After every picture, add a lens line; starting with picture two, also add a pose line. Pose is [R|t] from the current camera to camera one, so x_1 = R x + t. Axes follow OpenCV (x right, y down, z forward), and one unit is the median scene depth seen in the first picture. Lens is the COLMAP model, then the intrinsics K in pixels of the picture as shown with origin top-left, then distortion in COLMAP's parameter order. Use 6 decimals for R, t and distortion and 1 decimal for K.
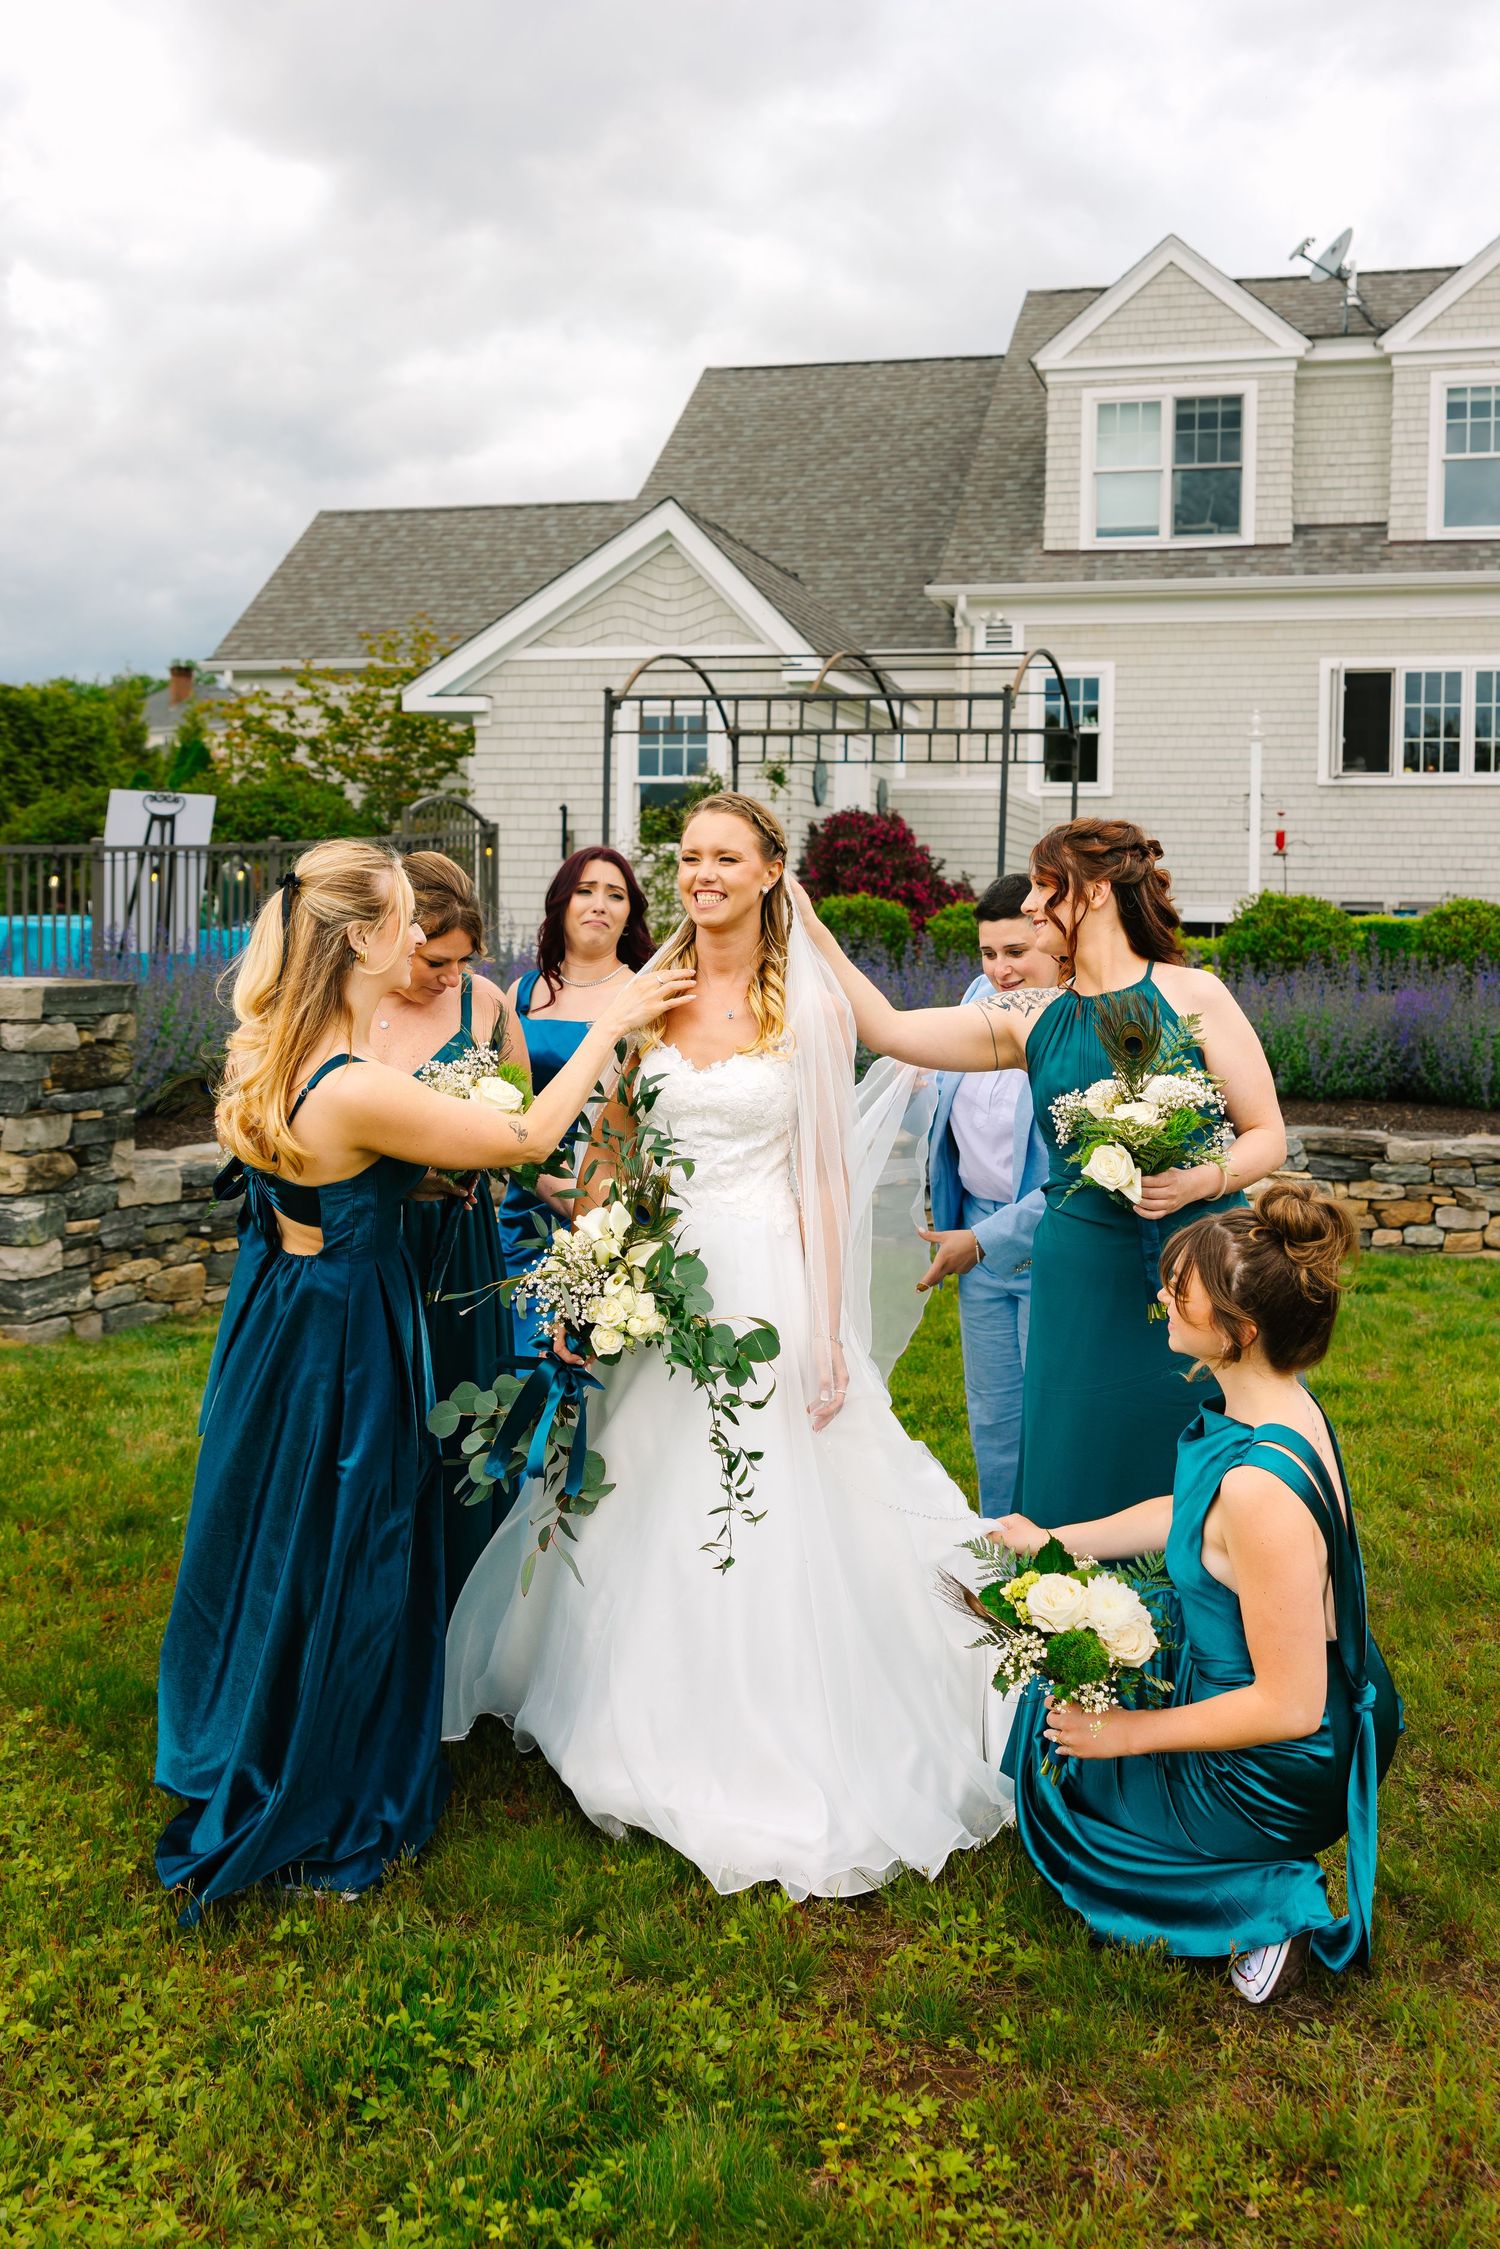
lens RADIAL K [[2148.4, 0, 794.4], [0, 2148.4, 972.8], [0, 0, 1]] dist [-0.005123, 0.000000]
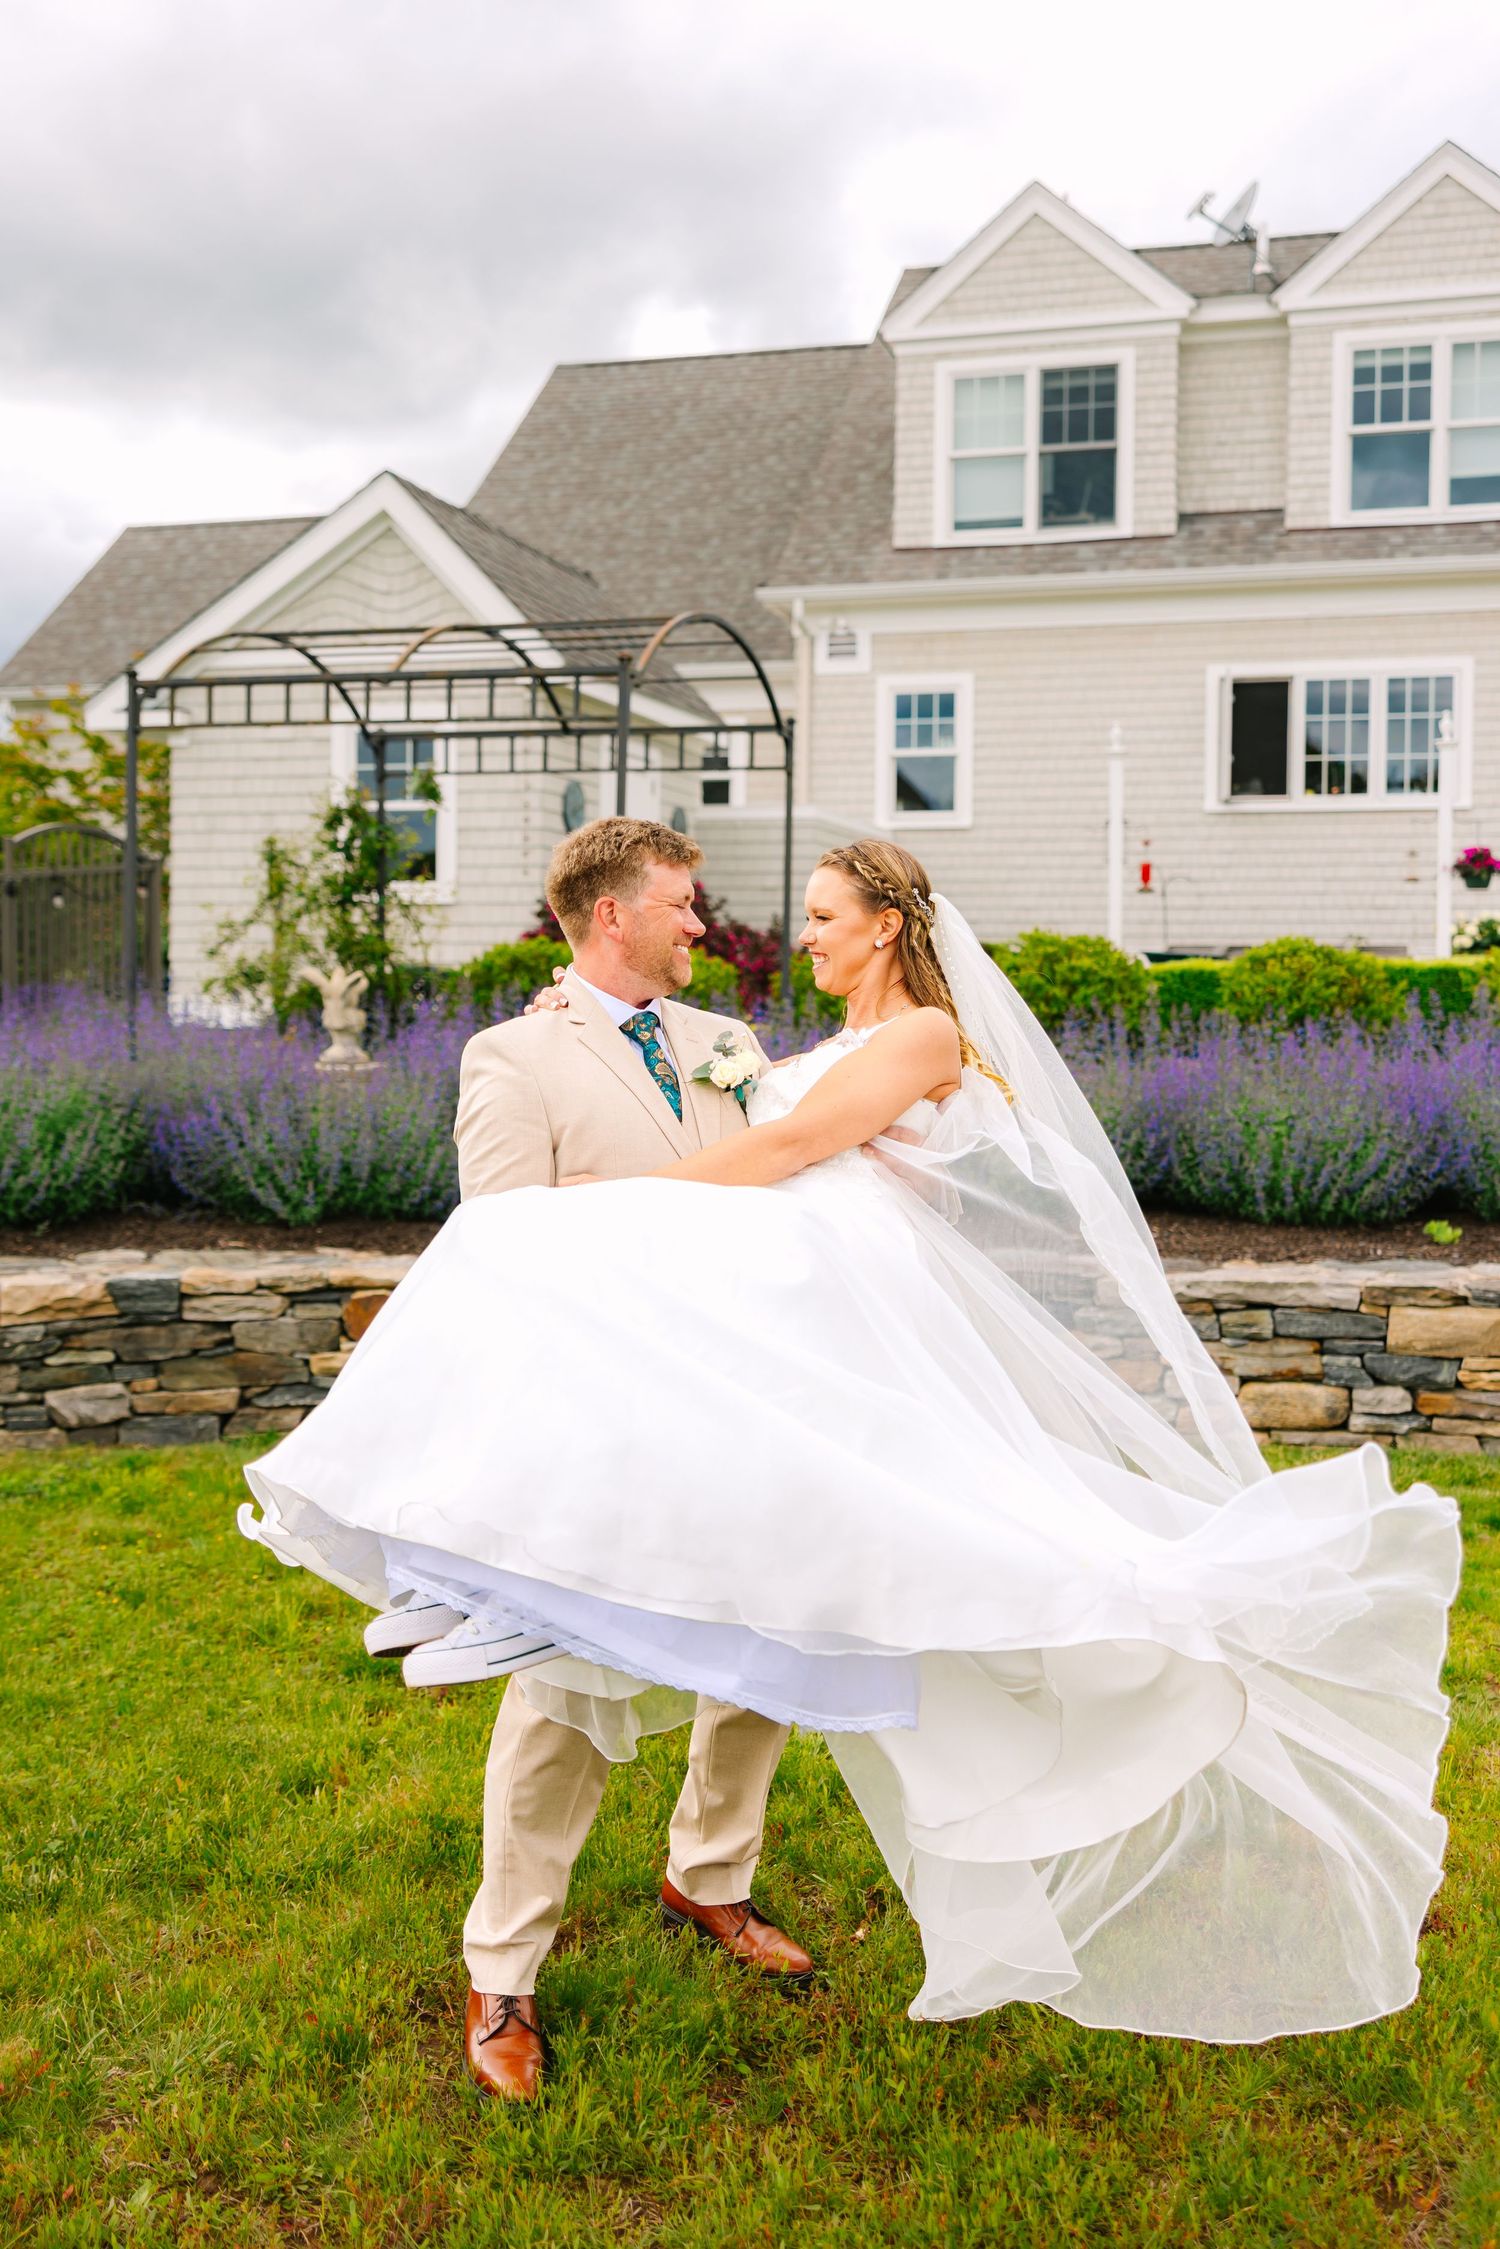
lens RADIAL K [[2156.2, 0, 722.2], [0, 2156.2, 1029.7], [0, 0, 1]] dist [0.006945, 0.000000]
pose [[0.999460, -0.006788, -0.032135, 0.075262], [0.006848, 0.999975, 0.001736, -0.002209], [0.032122, -0.001955, 0.999482, 0.121253]]
